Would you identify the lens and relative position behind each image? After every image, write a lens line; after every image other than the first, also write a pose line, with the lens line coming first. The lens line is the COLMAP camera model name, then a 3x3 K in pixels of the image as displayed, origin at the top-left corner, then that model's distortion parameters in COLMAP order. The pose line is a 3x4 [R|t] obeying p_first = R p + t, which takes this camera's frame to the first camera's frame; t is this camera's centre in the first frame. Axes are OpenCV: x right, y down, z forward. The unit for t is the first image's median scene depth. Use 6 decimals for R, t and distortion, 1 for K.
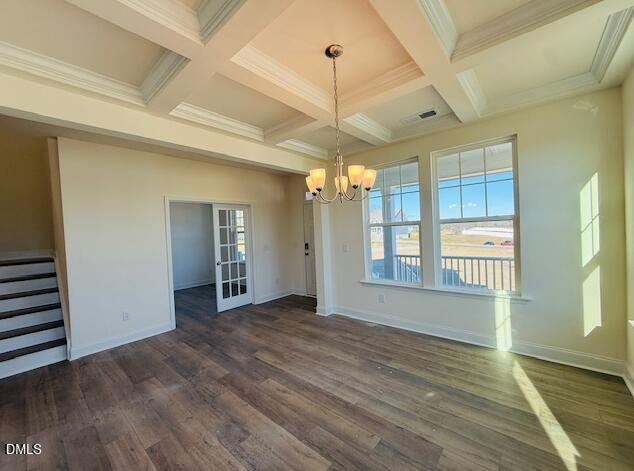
lens RADIAL K [[261.6, 0, 317.0], [0, 261.6, 235.5], [0, 0, 1]] dist [-0.001554, -0.000278]
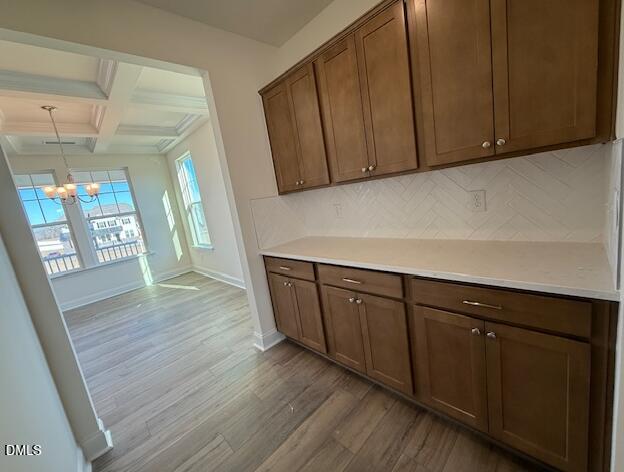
lens RADIAL K [[254.0, 0, 312.0], [0, 254.0, 236.0], [0, 0, 1]] dist [0.000820, 0.000067]
pose [[0.100759, -0.150352, 0.983485, -0.922970], [0.161315, 0.977904, 0.132972, 0.057212], [-0.981746, 0.145252, 0.122786, -0.419266]]
